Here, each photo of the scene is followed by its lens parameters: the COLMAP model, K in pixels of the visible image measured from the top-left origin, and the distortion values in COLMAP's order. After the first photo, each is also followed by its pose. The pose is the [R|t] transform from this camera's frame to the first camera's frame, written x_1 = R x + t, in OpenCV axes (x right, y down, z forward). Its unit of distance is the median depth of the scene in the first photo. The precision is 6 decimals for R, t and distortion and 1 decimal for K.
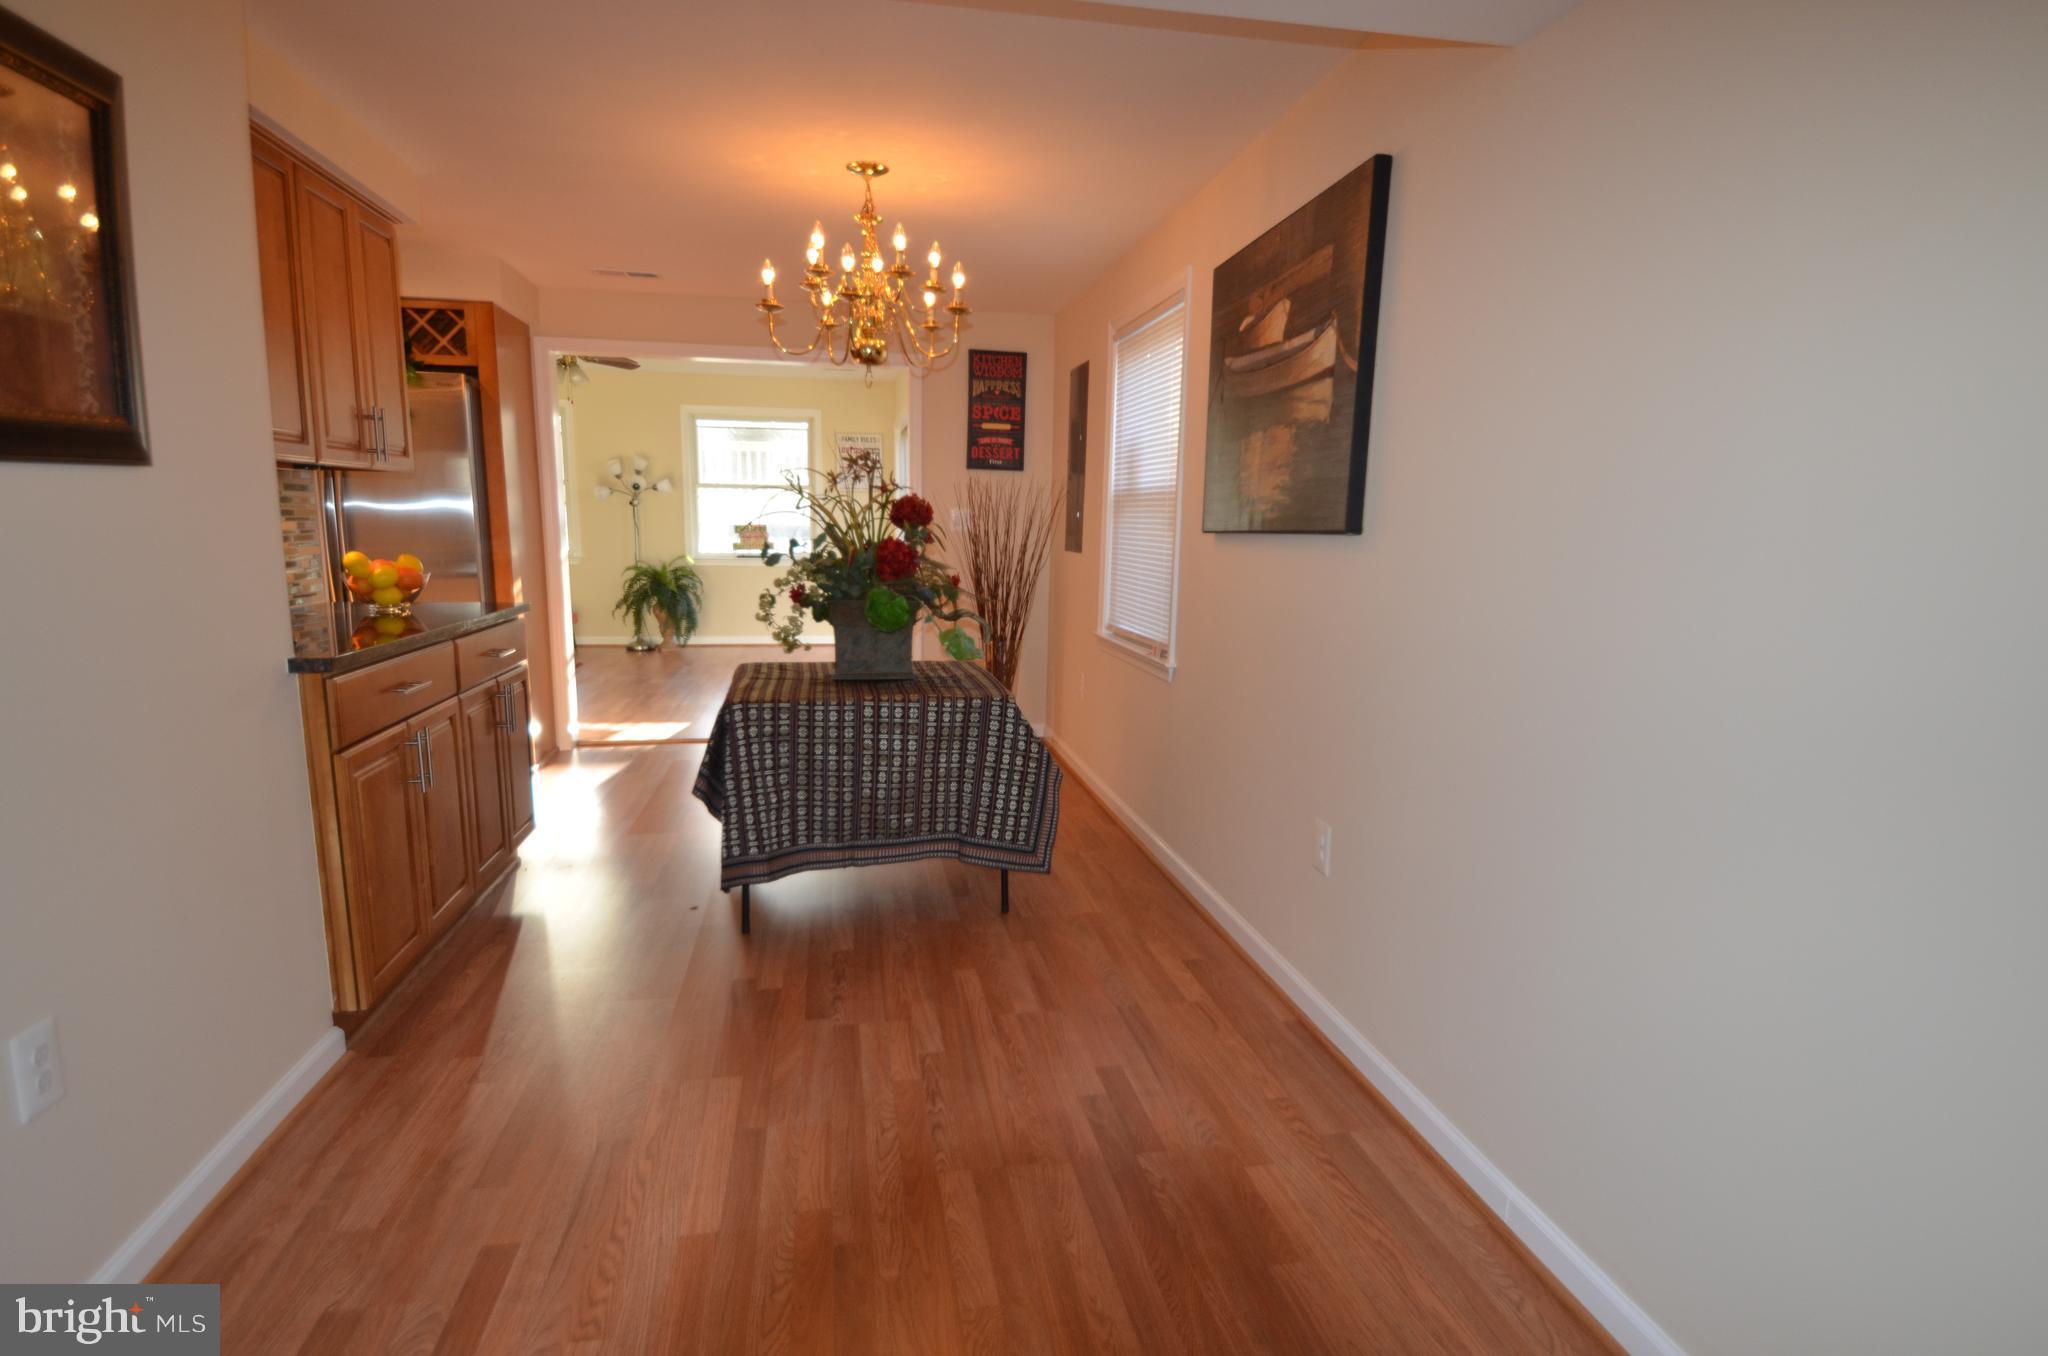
lens RADIAL K [[1075.3, 0, 1069.2], [0, 1075.3, 710.7], [0, 0, 1]] dist [-0.012089, -0.011316]
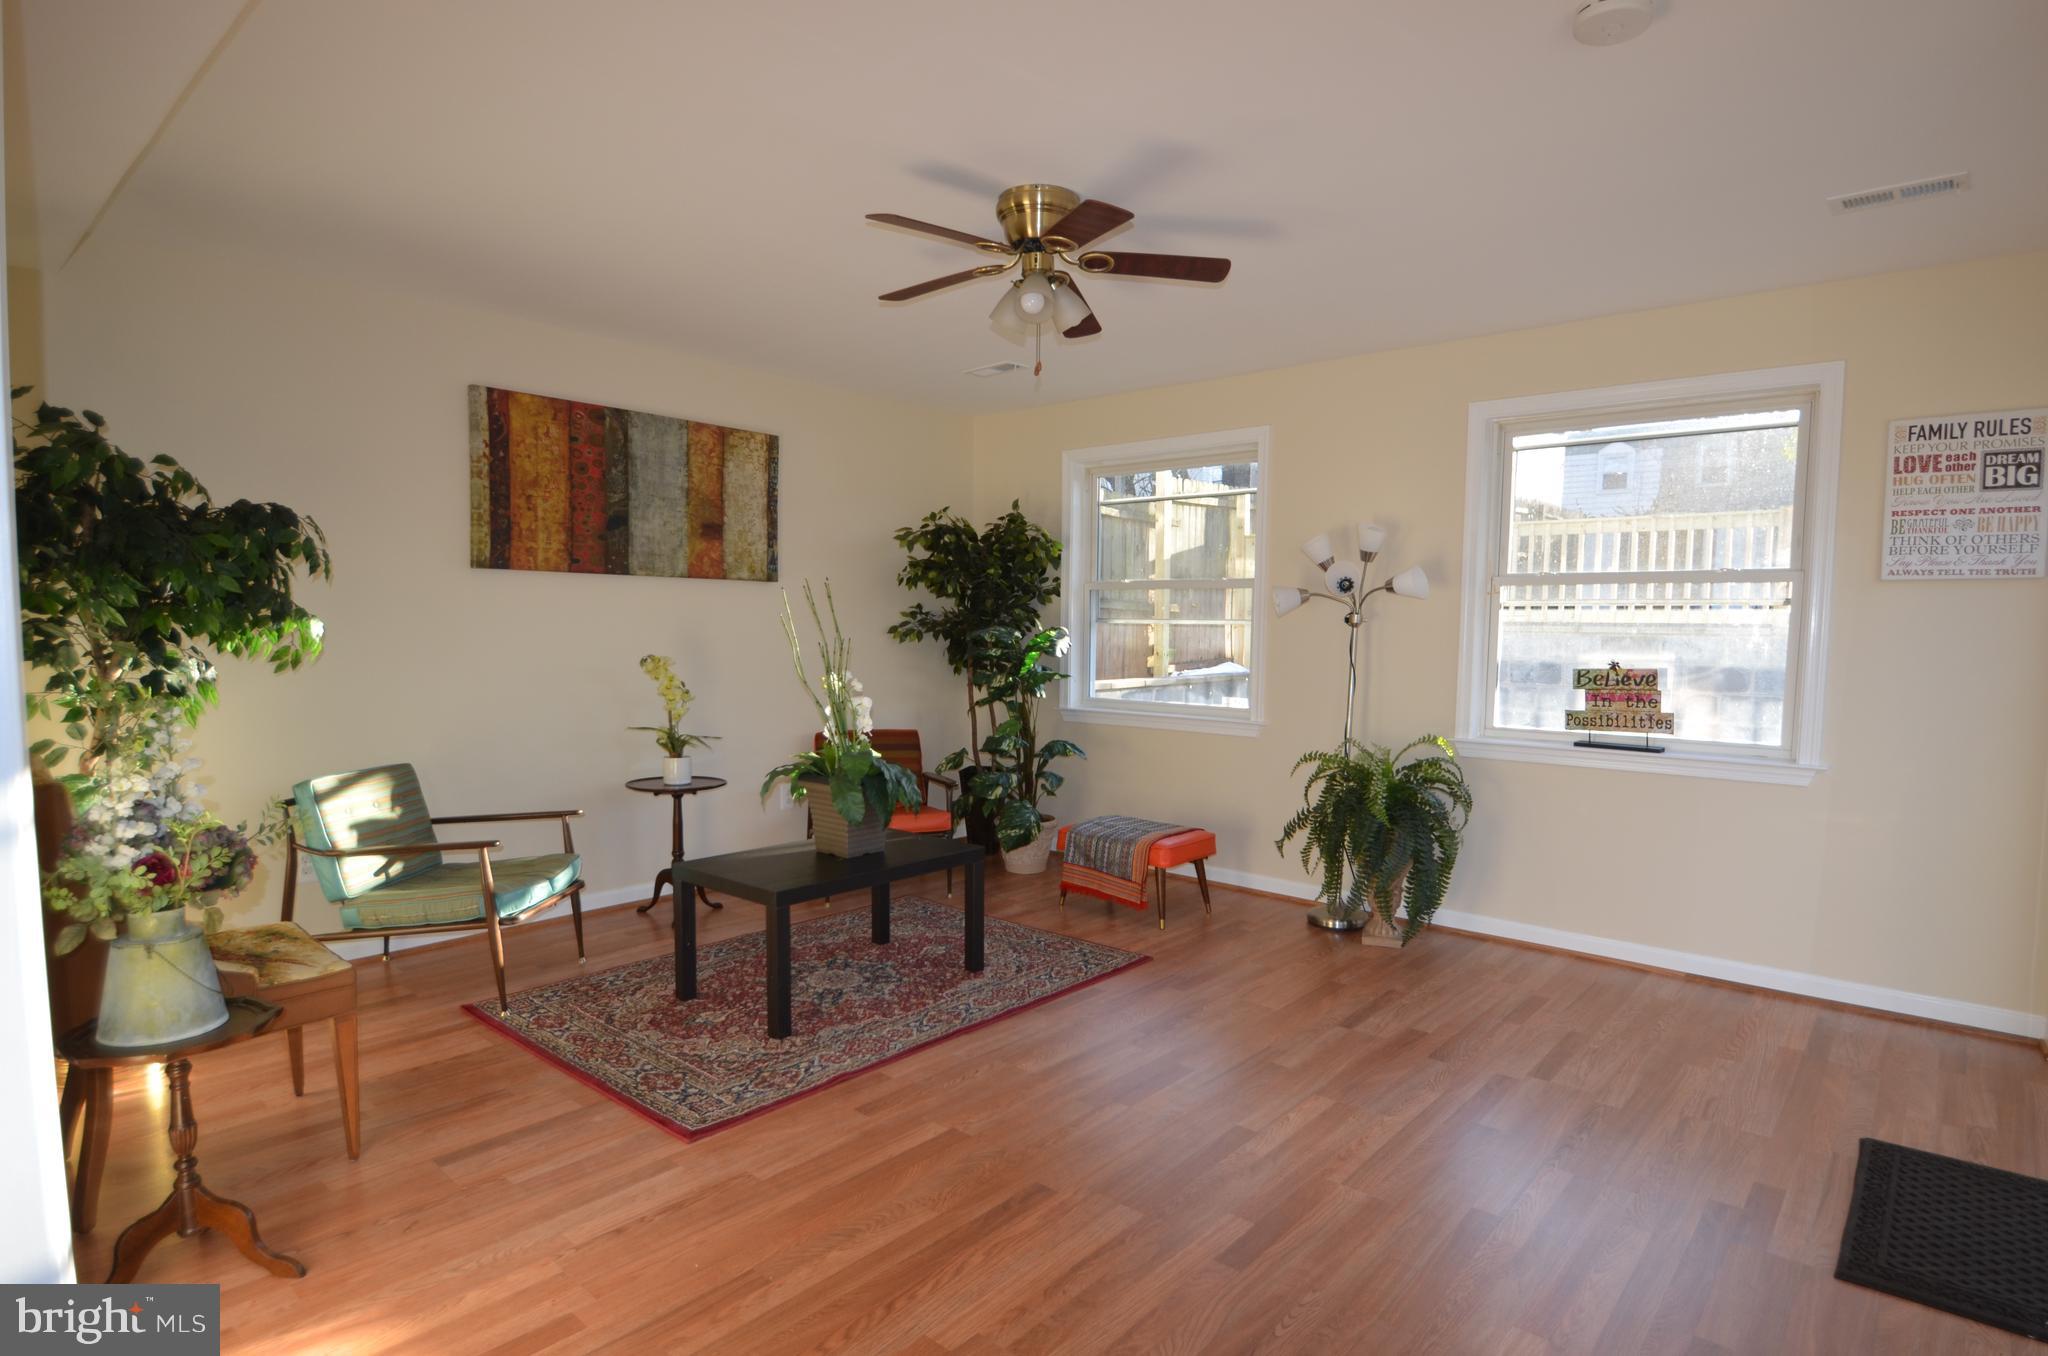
lens RADIAL K [[1088.7, 0, 1017.6], [0, 1088.7, 695.0], [0, 0, 1]] dist [-0.018827, -0.004244]
pose [[0.601787, 0.044581, -0.797412, -0.212209], [-0.145338, 0.987883, -0.054453, -0.221193], [0.785322, 0.148663, 0.600974, 1.175523]]
